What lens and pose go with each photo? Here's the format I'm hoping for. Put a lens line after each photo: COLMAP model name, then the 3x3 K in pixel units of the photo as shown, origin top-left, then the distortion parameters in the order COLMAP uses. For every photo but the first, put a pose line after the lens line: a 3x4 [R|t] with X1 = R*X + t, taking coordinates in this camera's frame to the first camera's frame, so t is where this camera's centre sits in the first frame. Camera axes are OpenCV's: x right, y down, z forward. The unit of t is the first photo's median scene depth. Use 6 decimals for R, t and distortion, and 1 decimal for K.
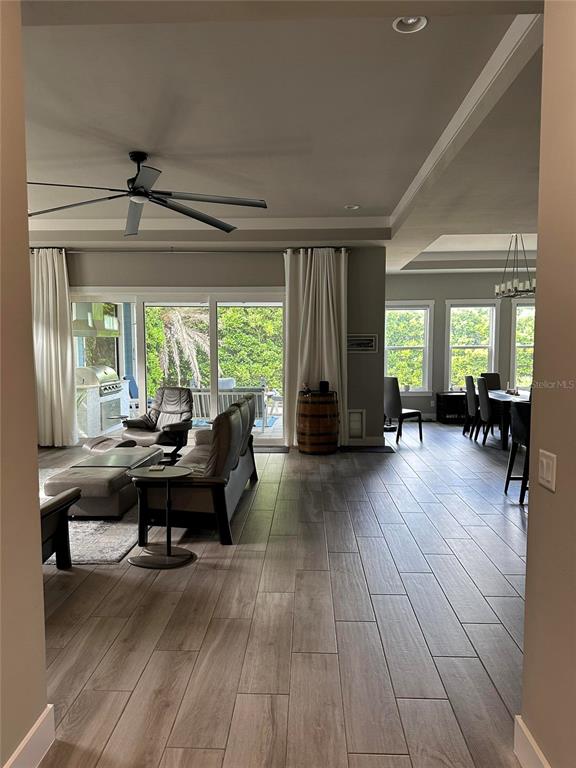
lens RADIAL K [[537.7, 0, 286.5], [0, 537.7, 386.8], [0, 0, 1]] dist [0.123936, -0.167806]
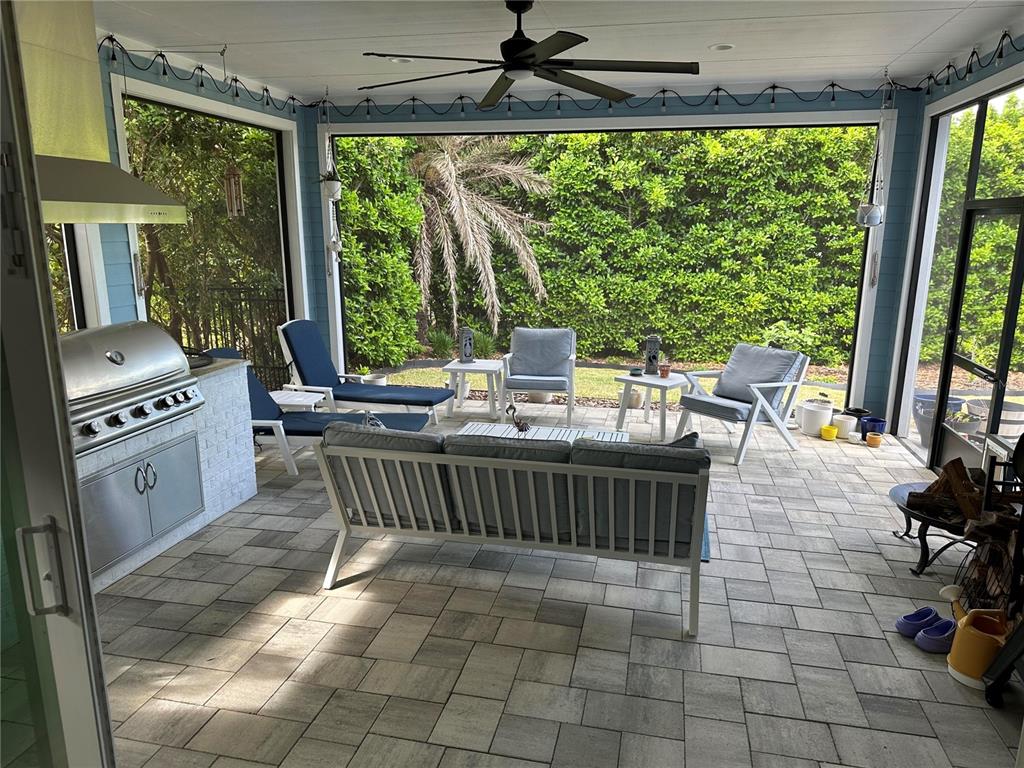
lens RADIAL K [[717.0, 0, 512.0], [0, 717.0, 384.0], [0, 0, 1]] dist [0.123936, -0.167806]
pose [[0.984760, 0.042851, -0.168558, -0.094827], [-0.018010, 0.989088, 0.146224, -0.092686], [0.172984, -0.140960, 0.974785, 0.887929]]
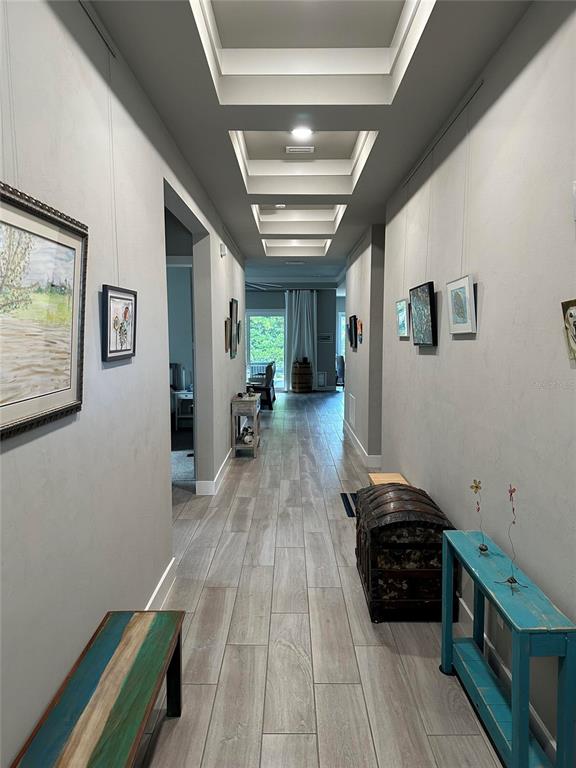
lens RADIAL K [[537.7, 0, 286.5], [0, 537.7, 386.8], [0, 0, 1]] dist [0.123936, -0.167806]
pose [[0.999450, -0.000278, 0.033152, -0.065493], [-0.000515, 0.999714, 0.023926, 0.051506], [-0.033149, -0.023930, 0.999164, -0.989283]]
